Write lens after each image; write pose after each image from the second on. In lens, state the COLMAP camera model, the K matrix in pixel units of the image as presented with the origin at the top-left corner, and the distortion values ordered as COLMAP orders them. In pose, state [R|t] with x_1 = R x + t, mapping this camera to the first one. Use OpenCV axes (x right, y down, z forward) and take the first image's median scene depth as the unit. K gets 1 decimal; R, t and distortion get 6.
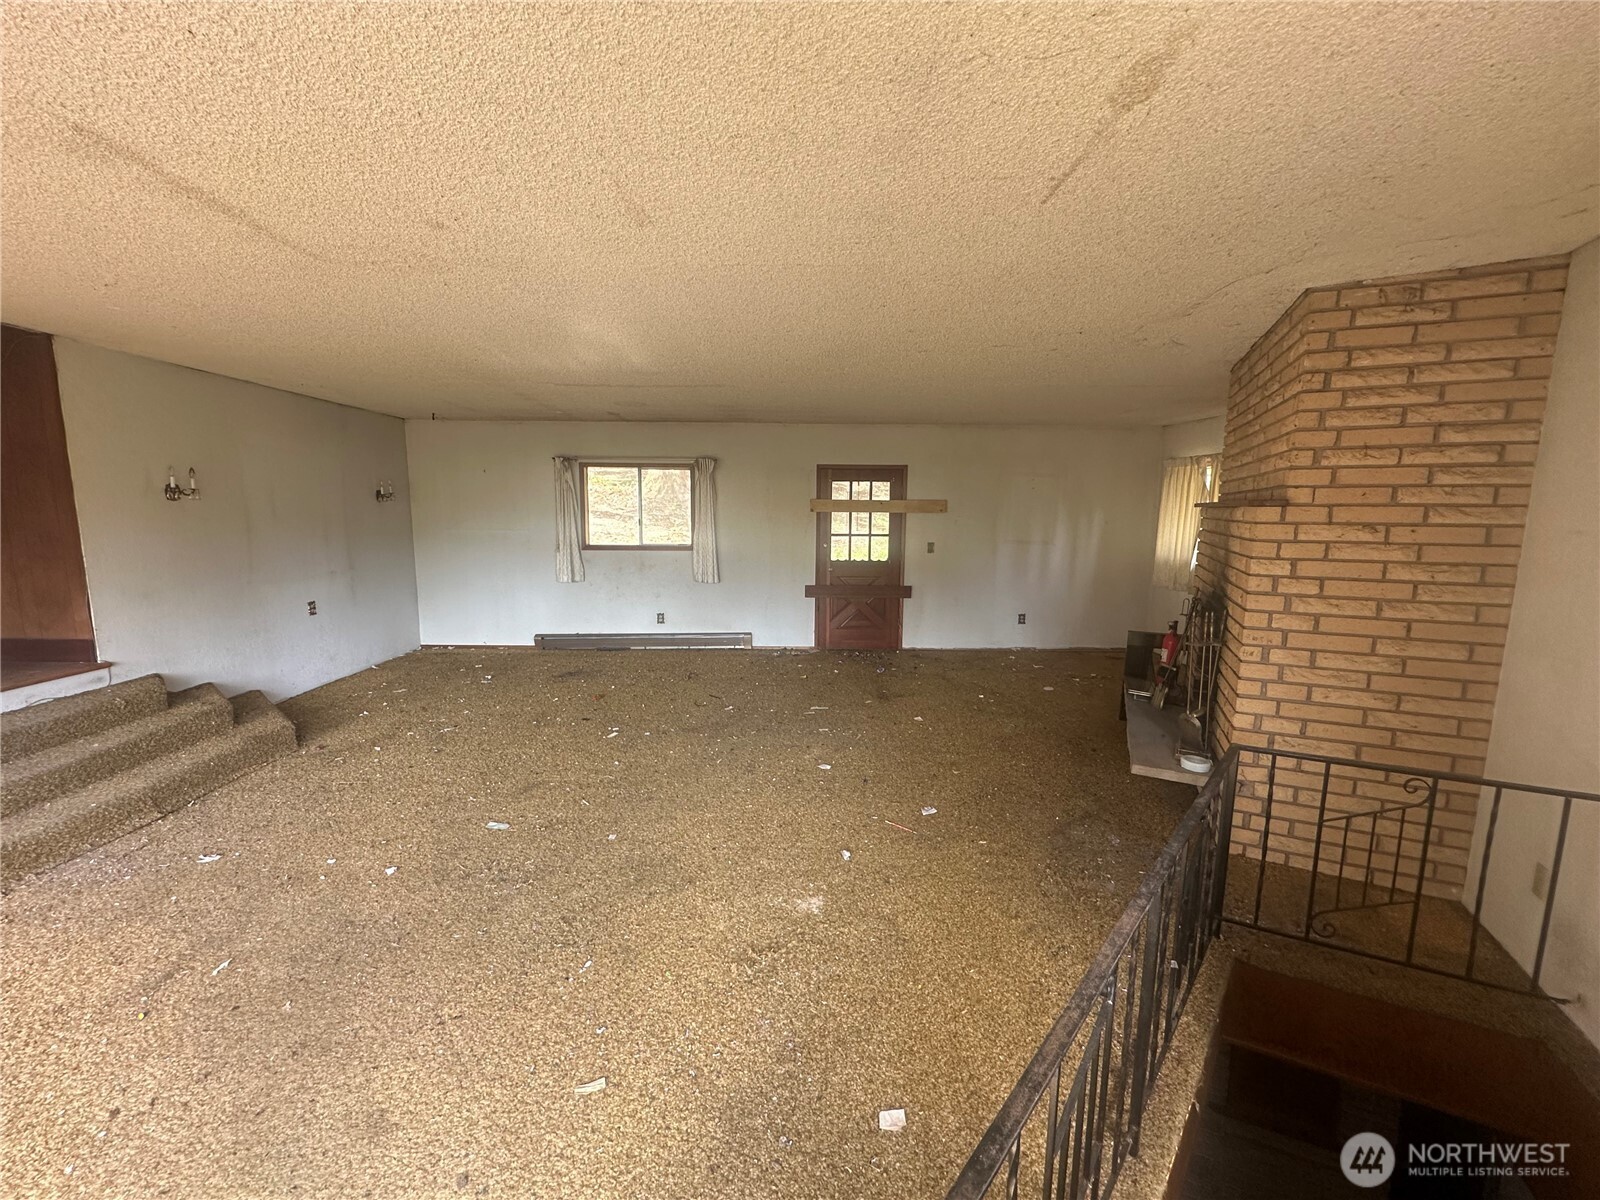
lens RADIAL K [[643.4, 0, 792.5], [0, 643.4, 601.5], [0, 0, 1]] dist [-0.006993, 0.001380]
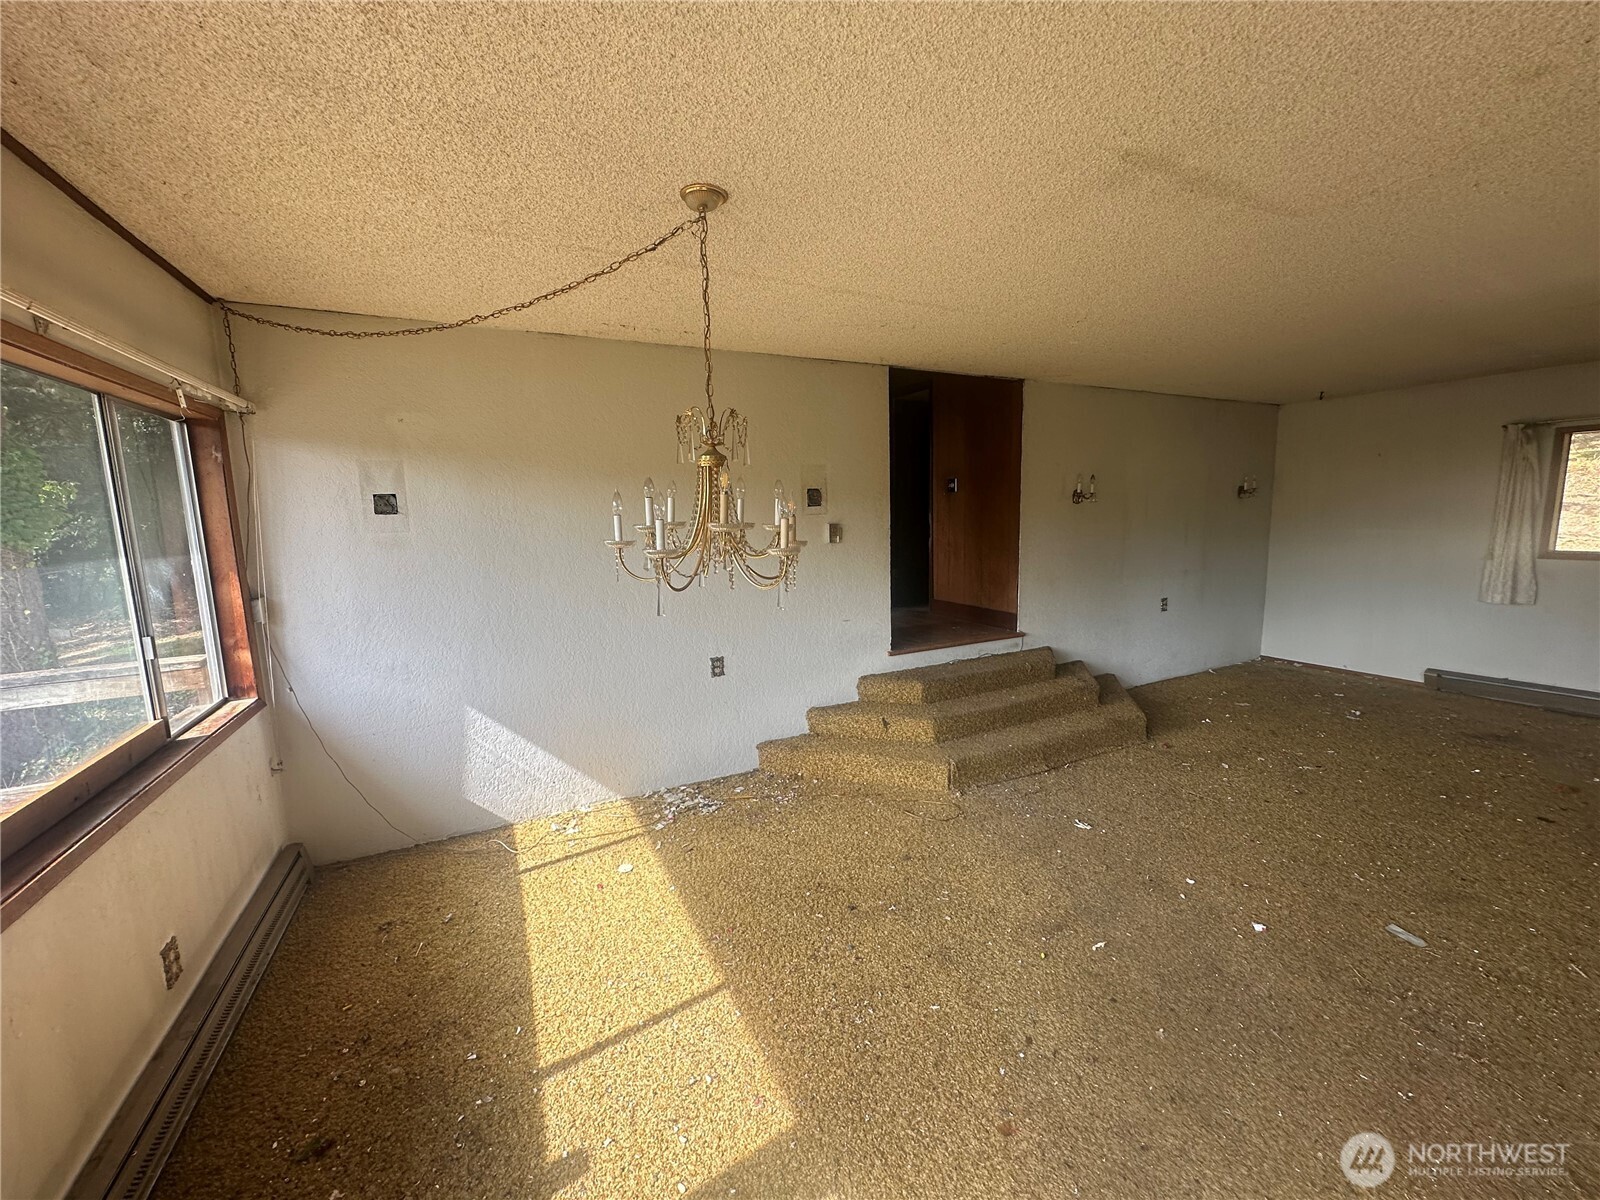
lens RADIAL K [[643.4, 0, 809.0], [0, 643.4, 599.9], [0, 0, 1]] dist [-0.006993, 0.001380]
pose [[0.448828, 0.100085, -0.887996, -0.133182], [-0.097613, 0.993253, 0.062611, -0.008342], [0.888271, 0.058579, 0.455570, 0.035090]]
